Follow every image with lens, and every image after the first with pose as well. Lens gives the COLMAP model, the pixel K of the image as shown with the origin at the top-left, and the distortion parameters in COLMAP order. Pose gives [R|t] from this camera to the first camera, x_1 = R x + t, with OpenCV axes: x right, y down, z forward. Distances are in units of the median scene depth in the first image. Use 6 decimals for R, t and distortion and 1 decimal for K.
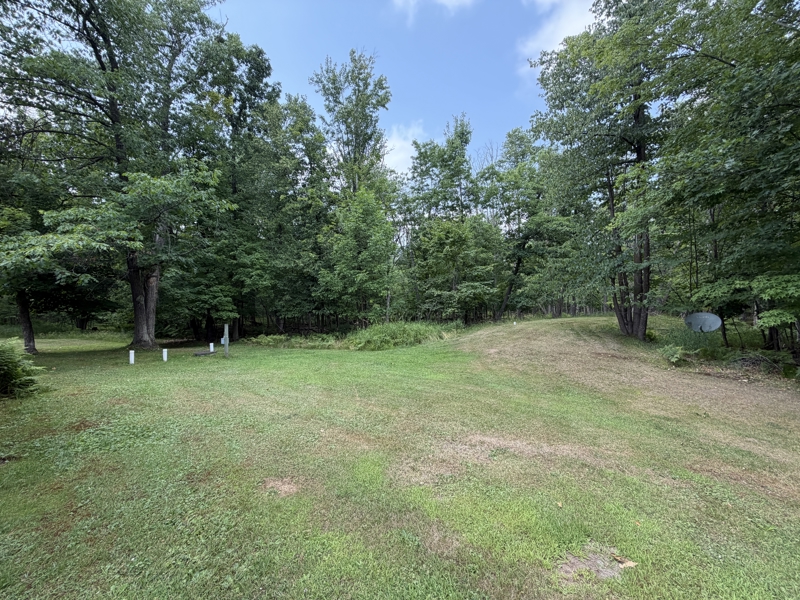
lens RADIAL K [[320.2, 0, 397.0], [0, 320.2, 297.6], [0, 0, 1]] dist [-0.001405, -0.000042]
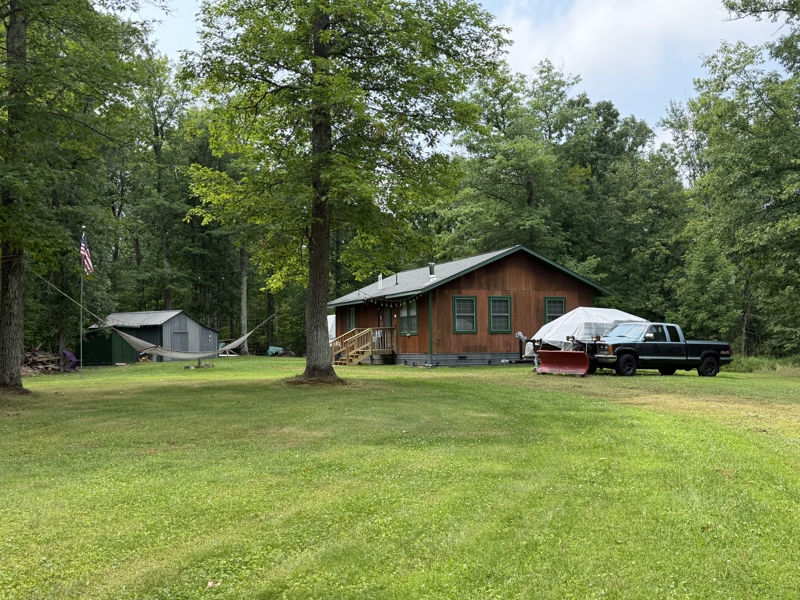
lens RADIAL K [[818.2, 0, 398.4], [0, 818.2, 300.2], [0, 0, 1]] dist [0.149536, 0.000000]
pose [[0.826211, -0.019352, -0.563029, 0.655118], [-0.002661, 0.999265, -0.038250, -0.003059], [0.563355, 0.033101, 0.825552, -2.044260]]
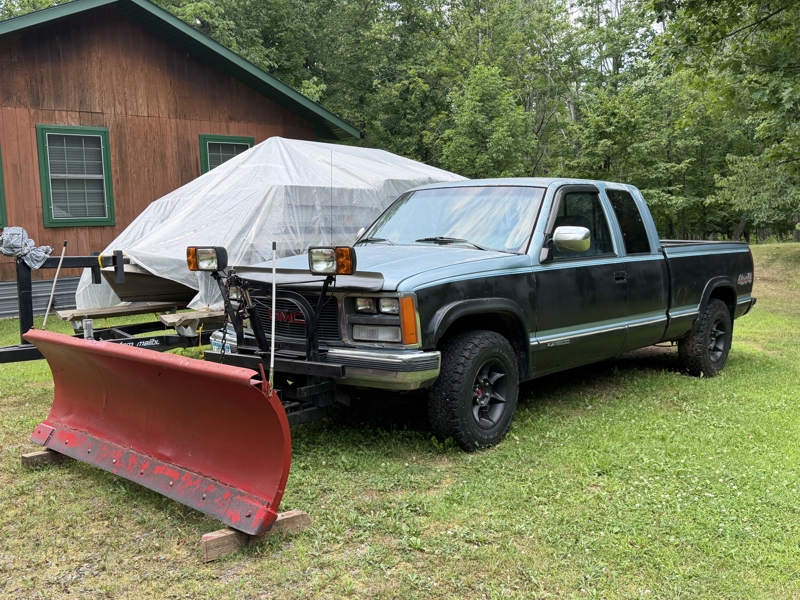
lens RADIAL K [[818.2, 0, 399.0], [0, 818.2, 300.3], [0, 0, 1]] dist [0.149536, 0.000000]
pose [[0.963879, 0.010562, -0.266132, 0.212195], [0.017813, 0.994420, 0.103979, -0.006757], [0.265745, -0.104964, 0.958312, -0.890584]]
